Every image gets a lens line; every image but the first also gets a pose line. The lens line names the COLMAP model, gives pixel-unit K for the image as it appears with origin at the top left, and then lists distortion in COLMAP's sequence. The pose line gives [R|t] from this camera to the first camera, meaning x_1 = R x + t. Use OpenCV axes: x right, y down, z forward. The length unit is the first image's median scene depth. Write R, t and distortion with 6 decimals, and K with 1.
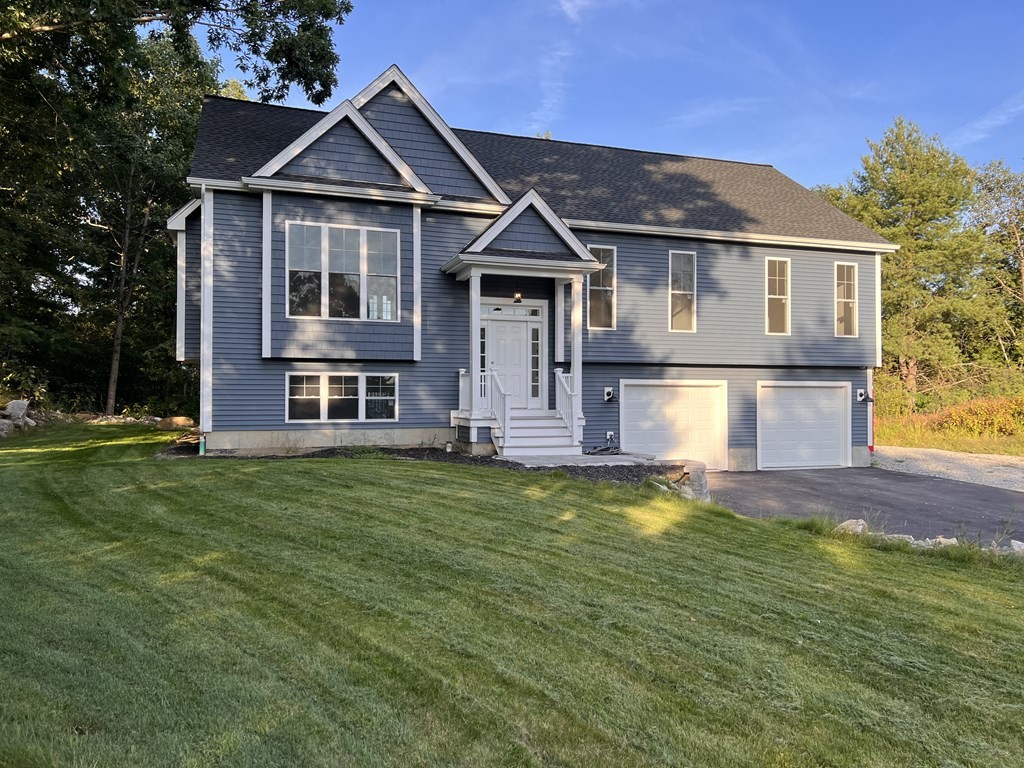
lens RADIAL K [[762.2, 0, 517.0], [0, 762.2, 385.9], [0, 0, 1]] dist [0.063437, -0.059221]
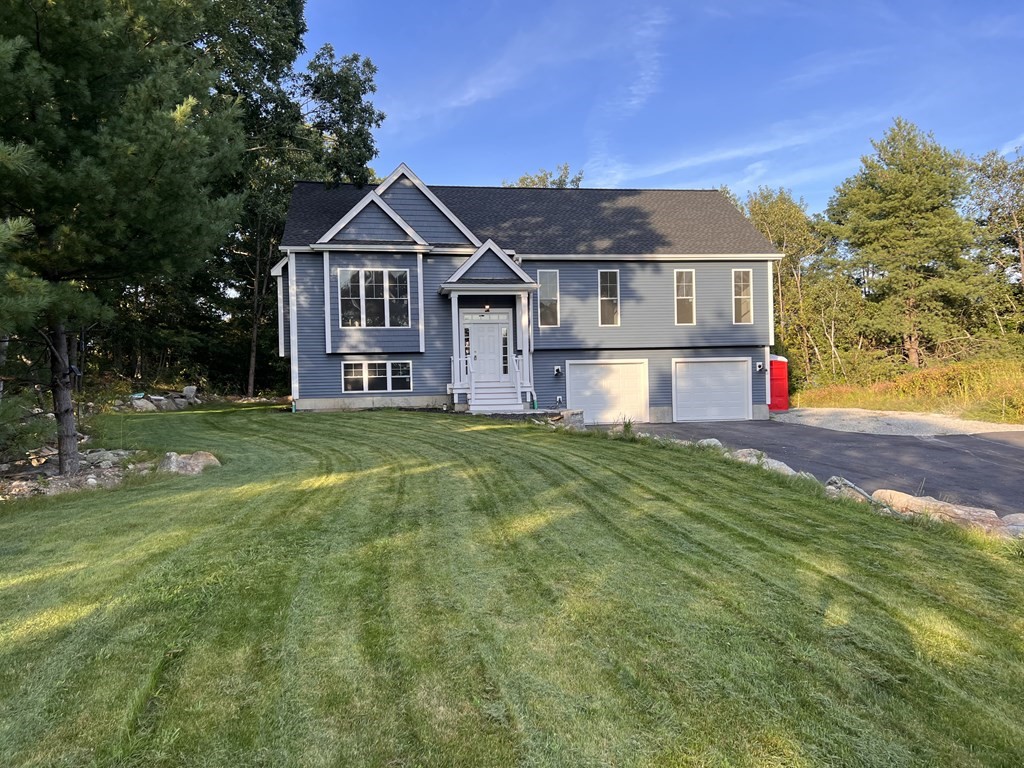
lens RADIAL K [[762.2, 0, 517.0], [0, 762.2, 385.9], [0, 0, 1]] dist [0.063437, -0.059221]
pose [[0.985925, -0.024012, -0.165457, 0.312629], [0.027016, 0.999508, 0.015926, 0.016222], [0.164993, -0.020172, 0.986088, -0.502144]]
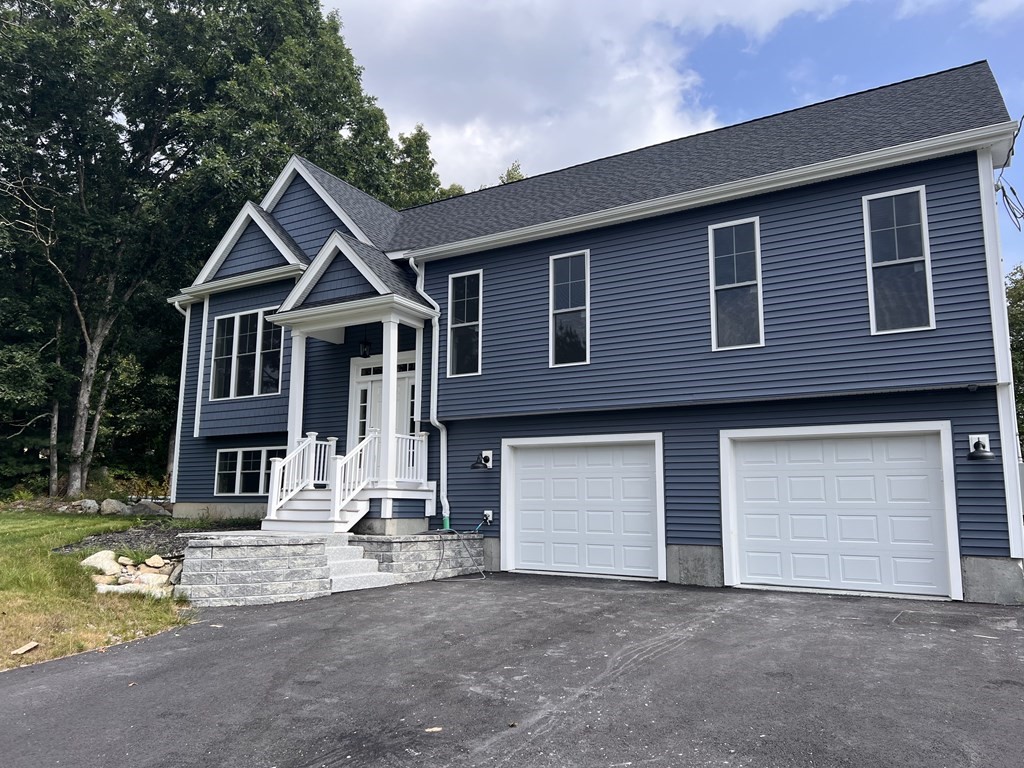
lens RADIAL K [[762.2, 0, 517.0], [0, 762.2, 385.9], [0, 0, 1]] dist [0.063437, -0.059221]
pose [[0.625587, -0.095229, -0.774321, 0.804170], [0.037230, 0.995035, -0.092295, 0.008905], [0.779266, 0.028911, 0.626027, 0.604543]]
